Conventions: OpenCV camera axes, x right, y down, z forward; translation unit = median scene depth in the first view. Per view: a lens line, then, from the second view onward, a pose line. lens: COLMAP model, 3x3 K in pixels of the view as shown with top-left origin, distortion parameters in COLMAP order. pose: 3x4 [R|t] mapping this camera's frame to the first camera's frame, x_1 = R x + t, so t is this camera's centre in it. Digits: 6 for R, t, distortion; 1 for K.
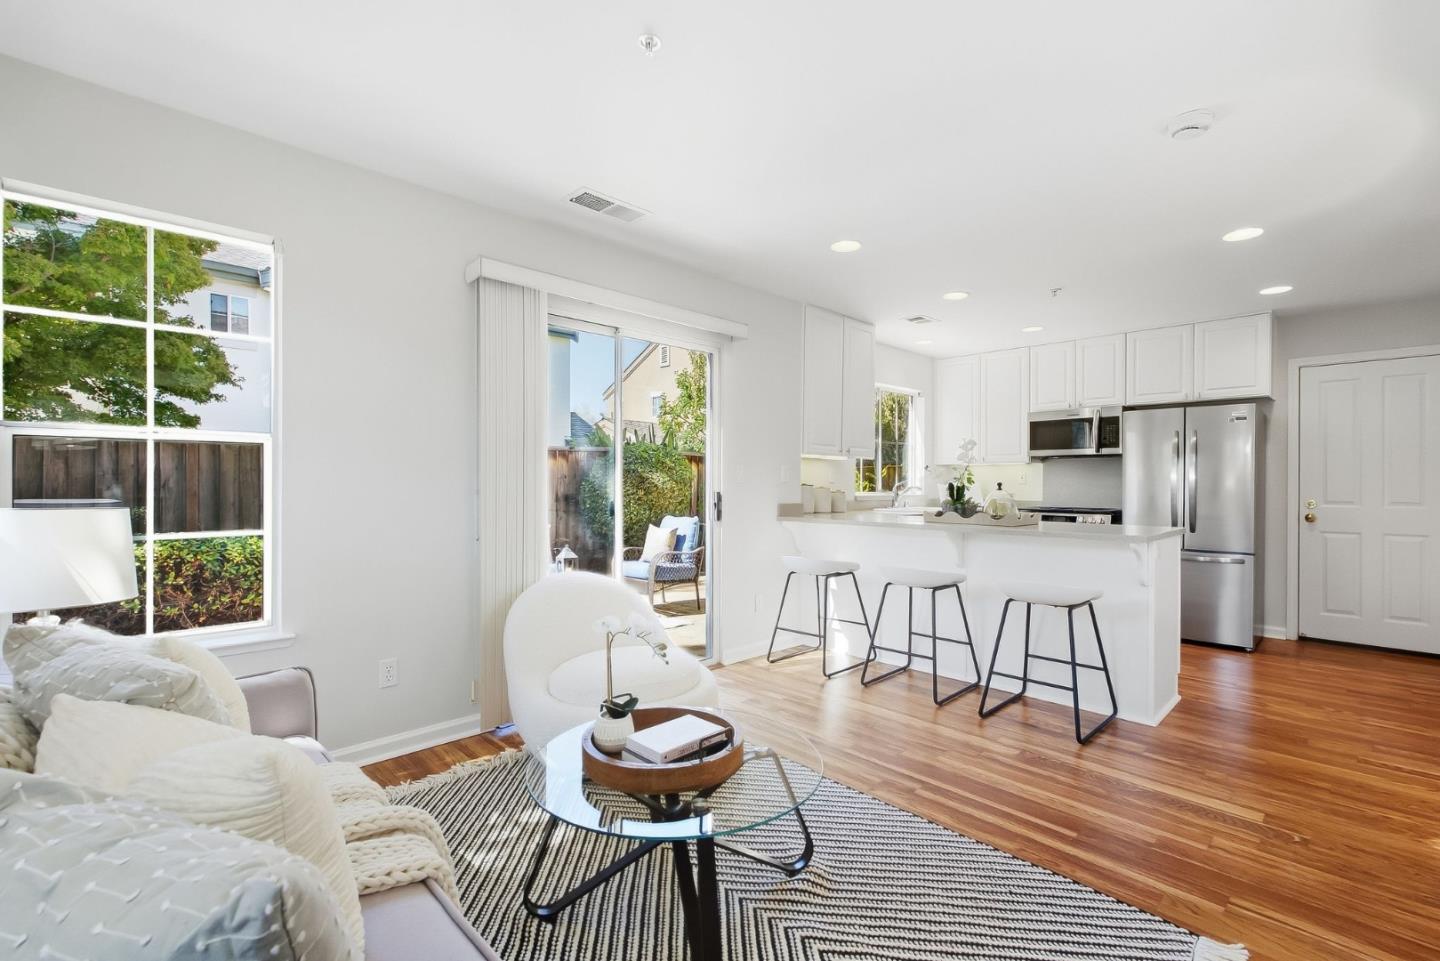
lens RADIAL K [[659.9, 0, 715.5], [0, 659.9, 479.1], [0, 0, 1]] dist [-0.003207, 0.000241]
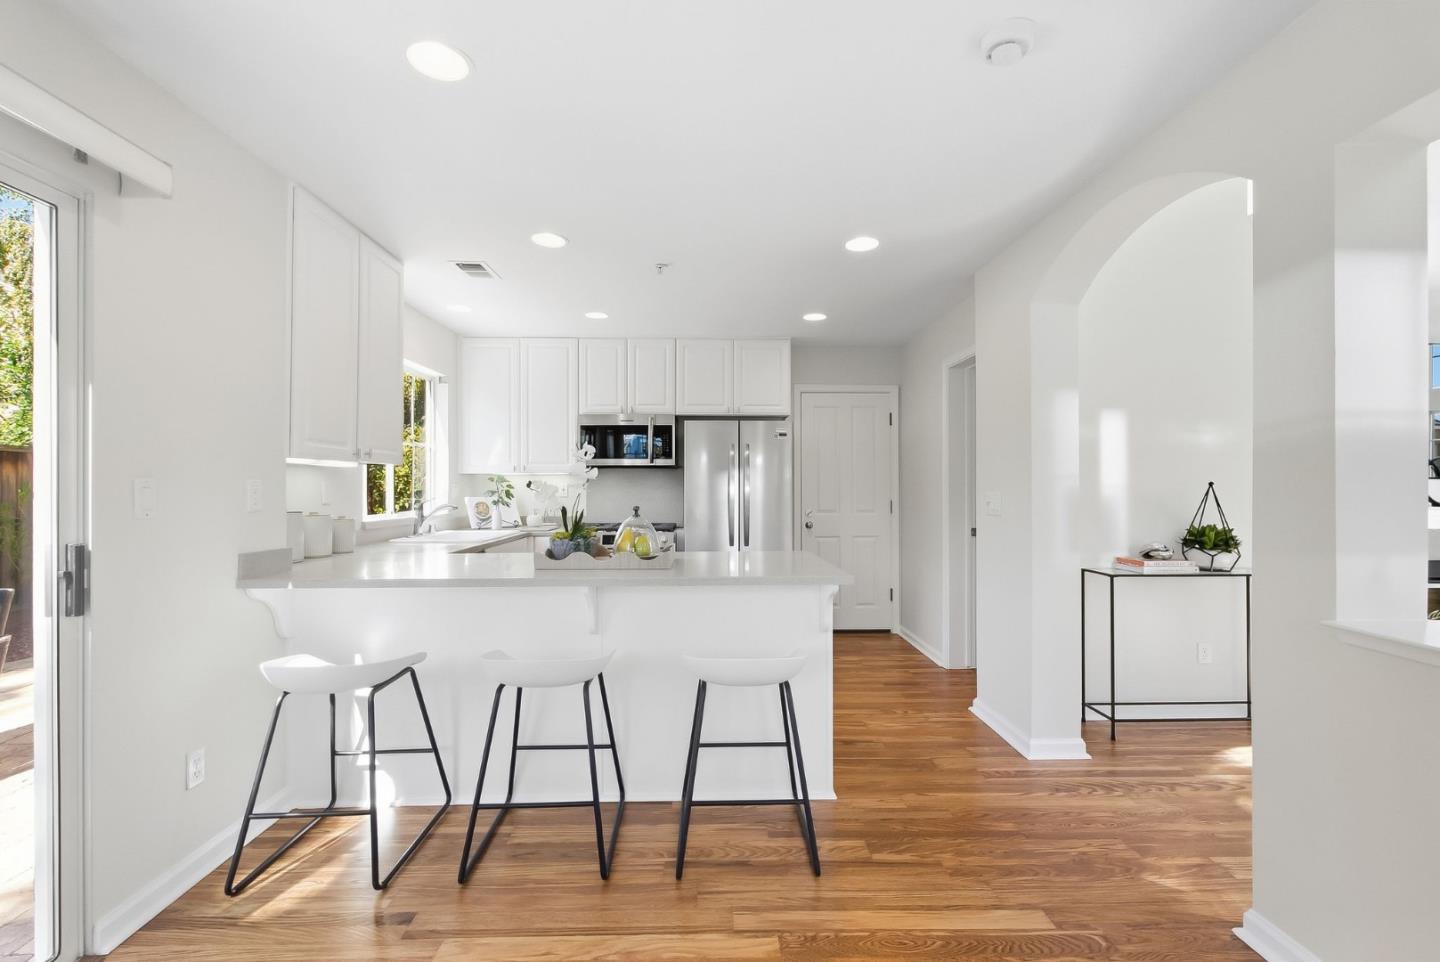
lens RADIAL K [[636.0, 0, 719.4], [0, 636.0, 484.3], [0, 0, 1]] dist [-0.002476, -0.000874]
pose [[0.675298, -0.004070, 0.737533, -0.014402], [0.001120, 0.999989, 0.004492, -0.016687], [-0.737544, -0.002207, 0.675296, 0.360039]]
